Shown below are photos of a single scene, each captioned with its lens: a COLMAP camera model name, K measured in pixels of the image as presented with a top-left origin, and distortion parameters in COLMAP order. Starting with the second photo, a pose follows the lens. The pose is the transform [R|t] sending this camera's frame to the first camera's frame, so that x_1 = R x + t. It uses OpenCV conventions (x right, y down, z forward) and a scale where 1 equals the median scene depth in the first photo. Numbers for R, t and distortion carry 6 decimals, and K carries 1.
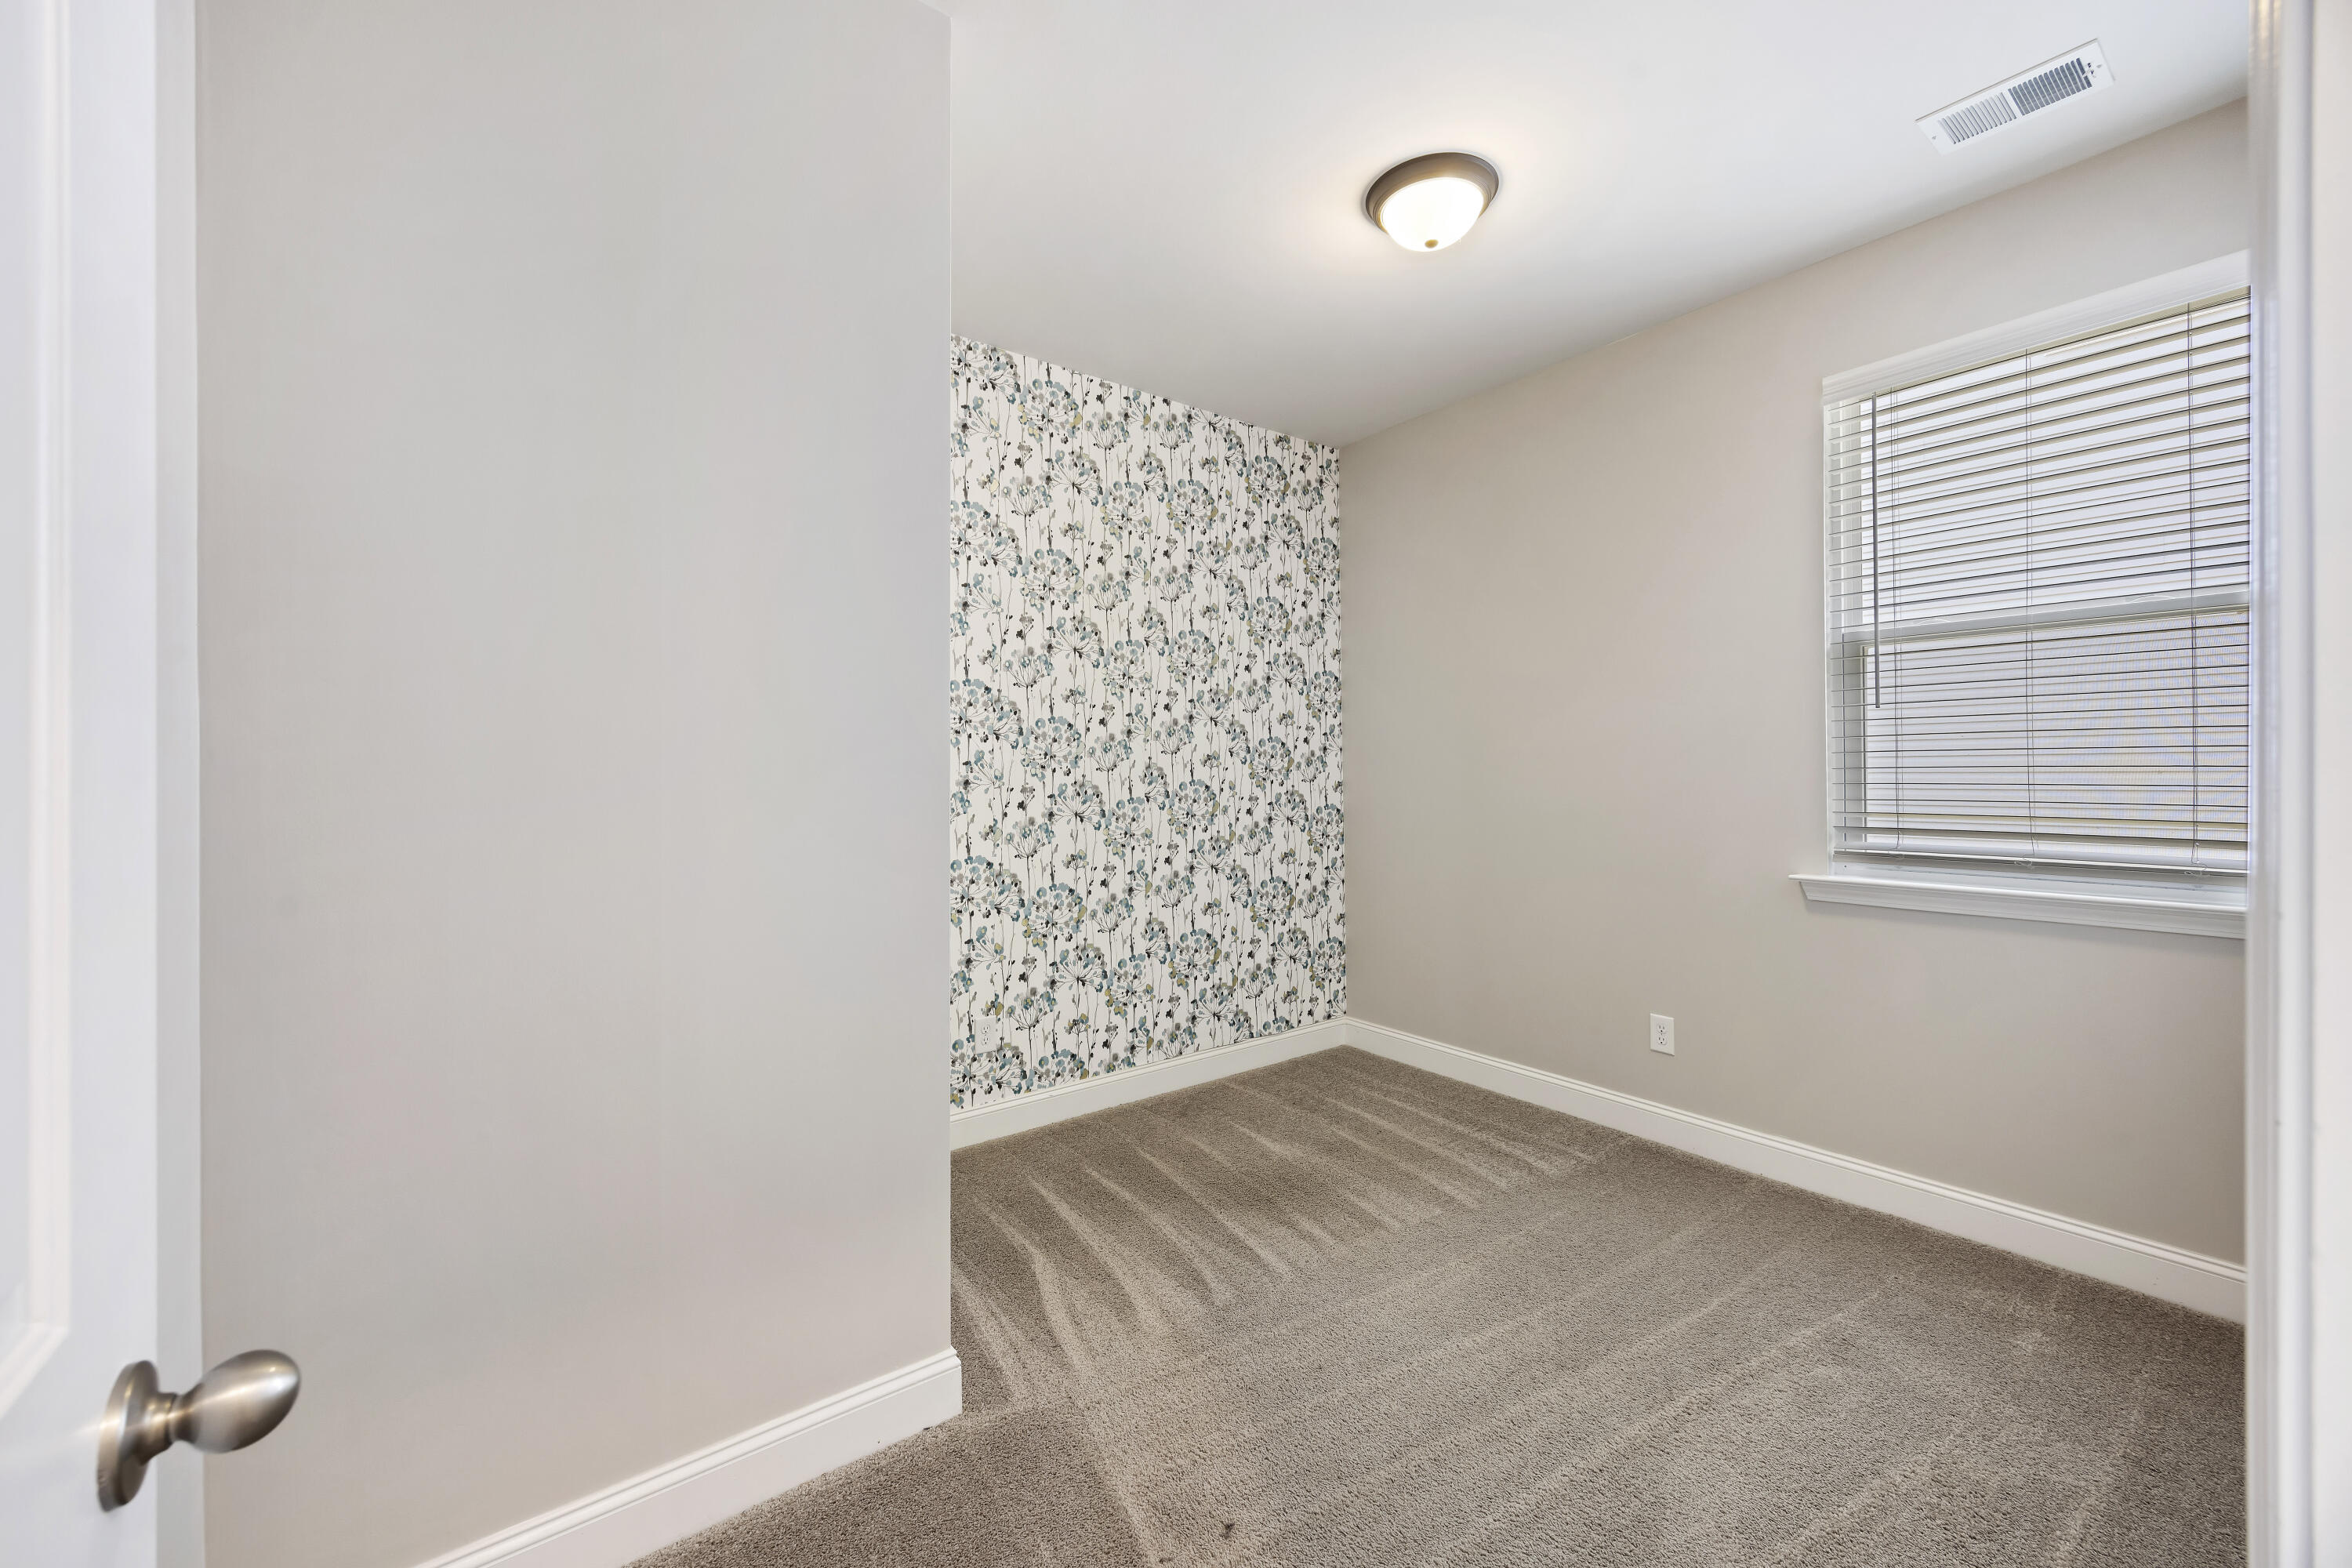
lens RADIAL K [[916.7, 0, 1184.2], [0, 916.7, 775.2], [0, 0, 1]] dist [0.002775, 0.000514]
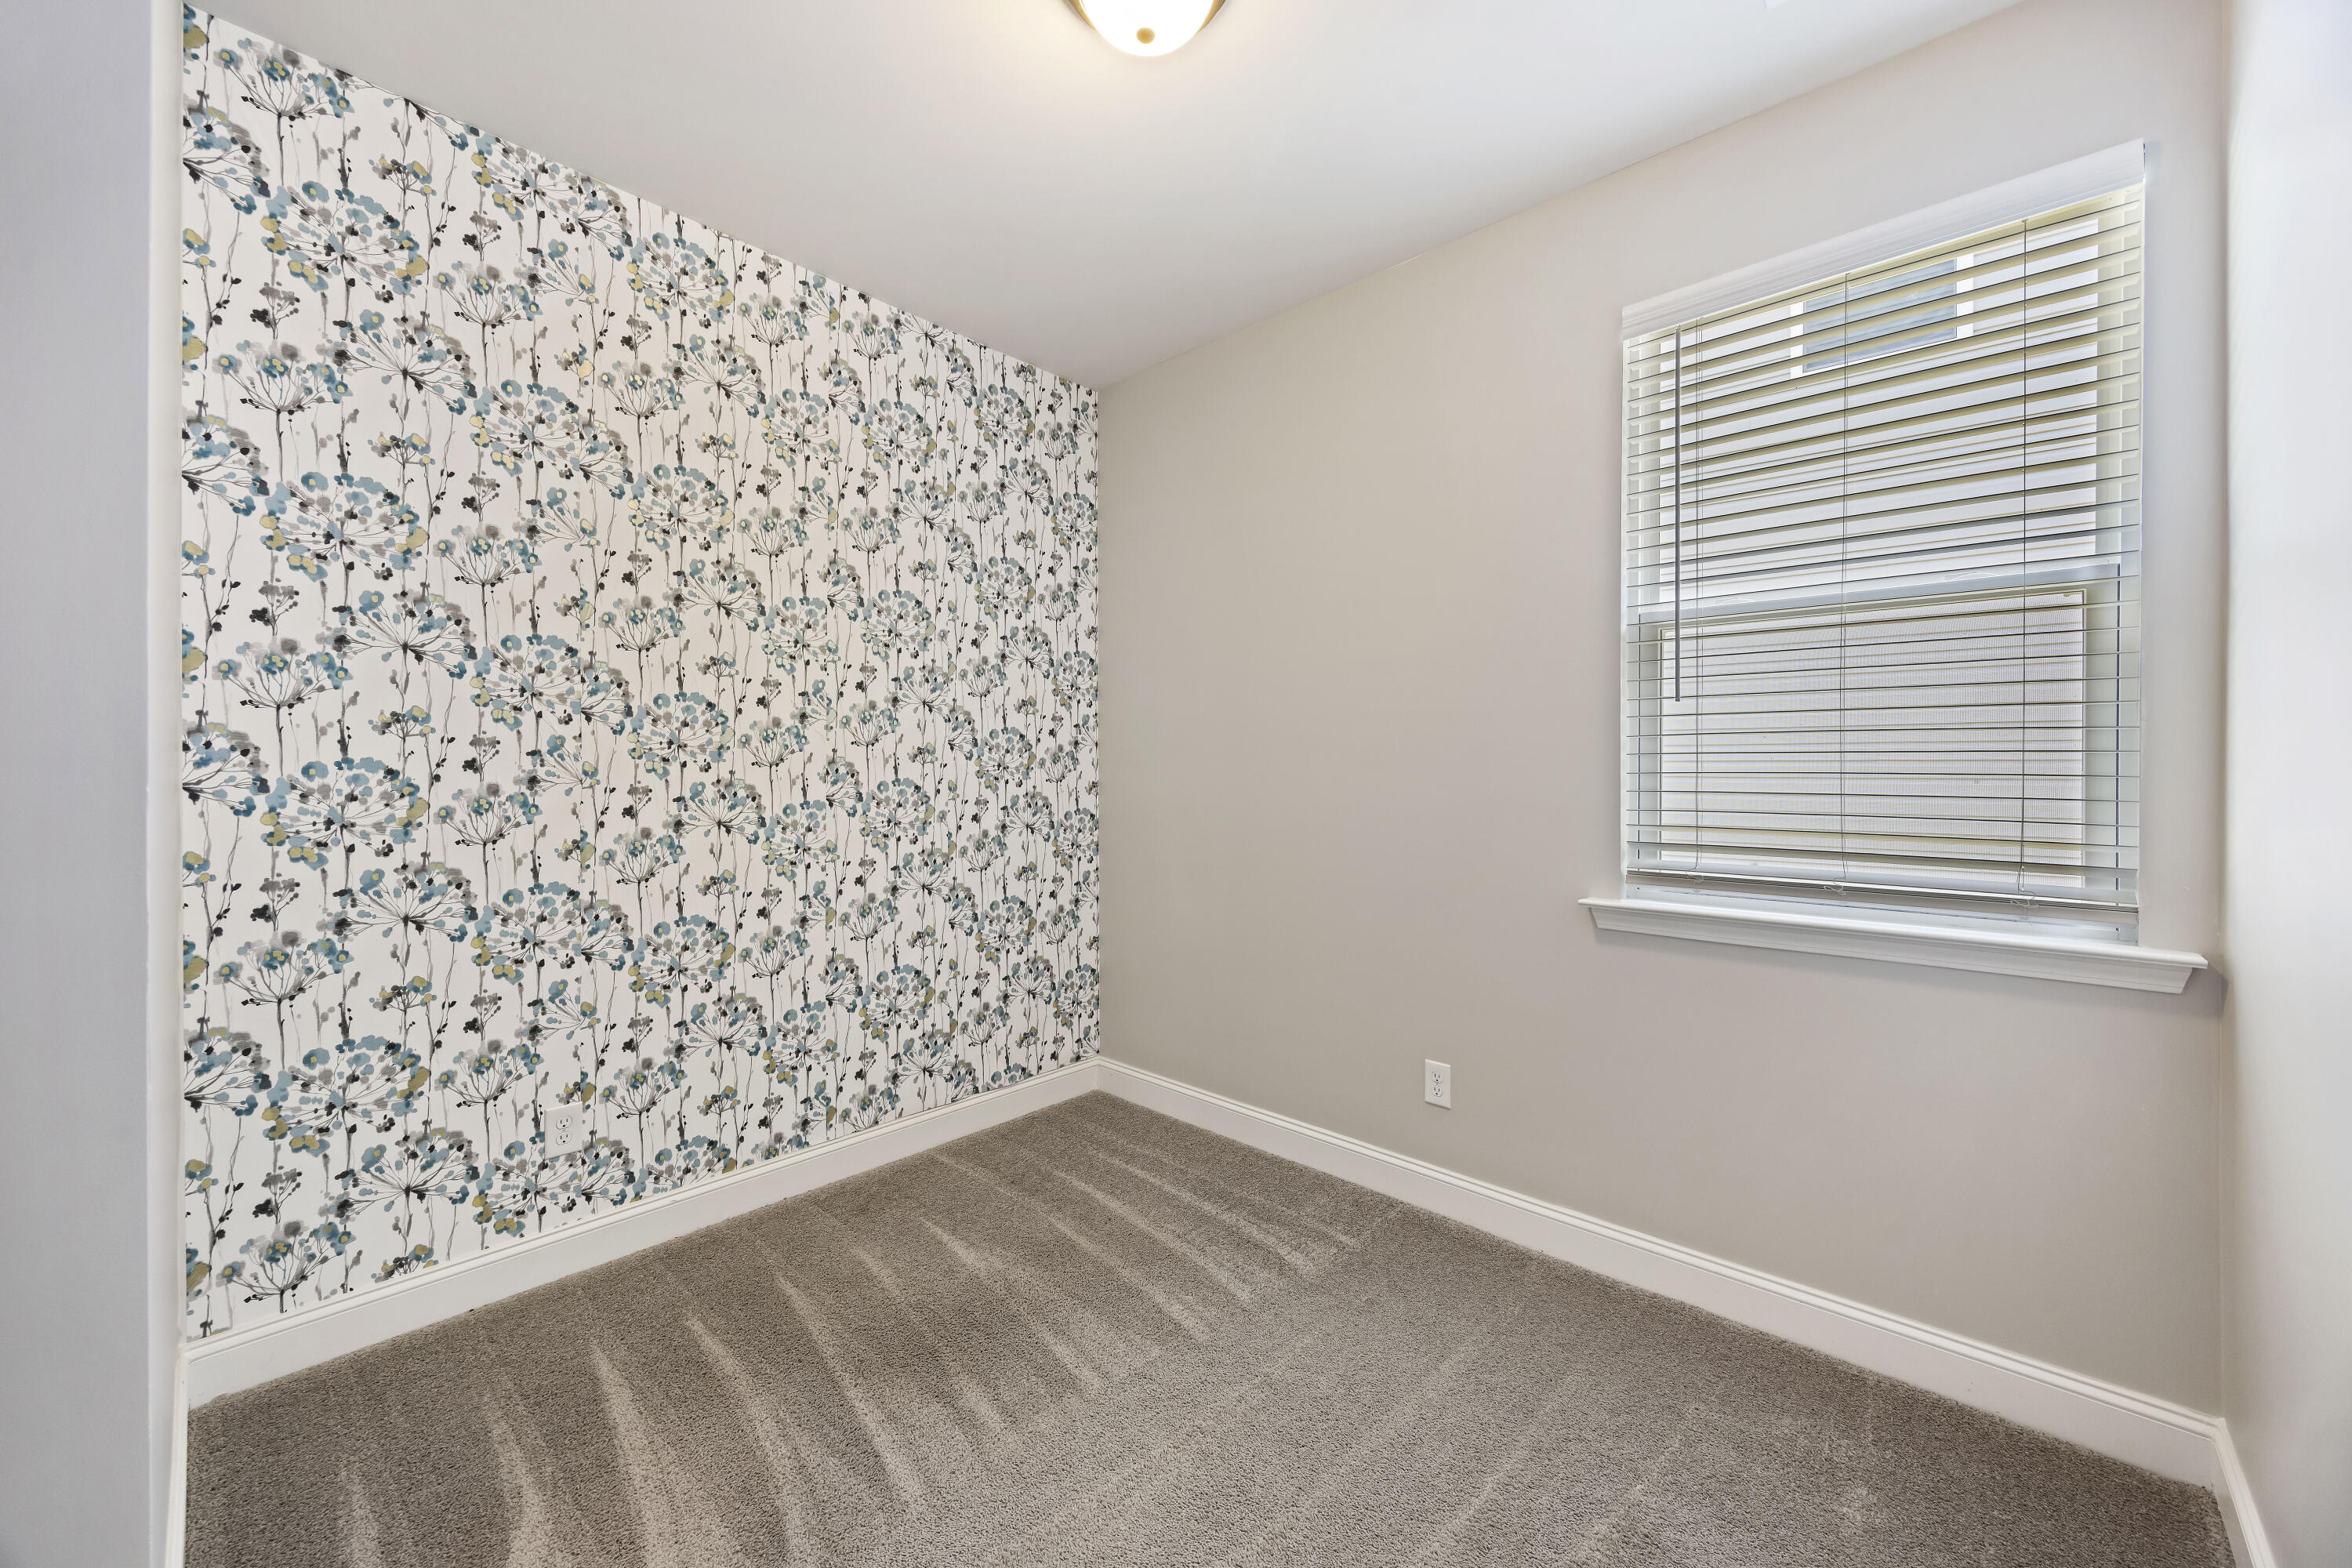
lens RADIAL K [[916.7, 0, 1169.5], [0, 916.7, 779.7], [0, 0, 1]] dist [0.002775, 0.000514]
pose [[0.983961, 0.008932, 0.178158, 0.117447], [-0.010400, 0.999919, 0.007307, -0.002623], [-0.178079, -0.009043, 0.983975, 0.201998]]
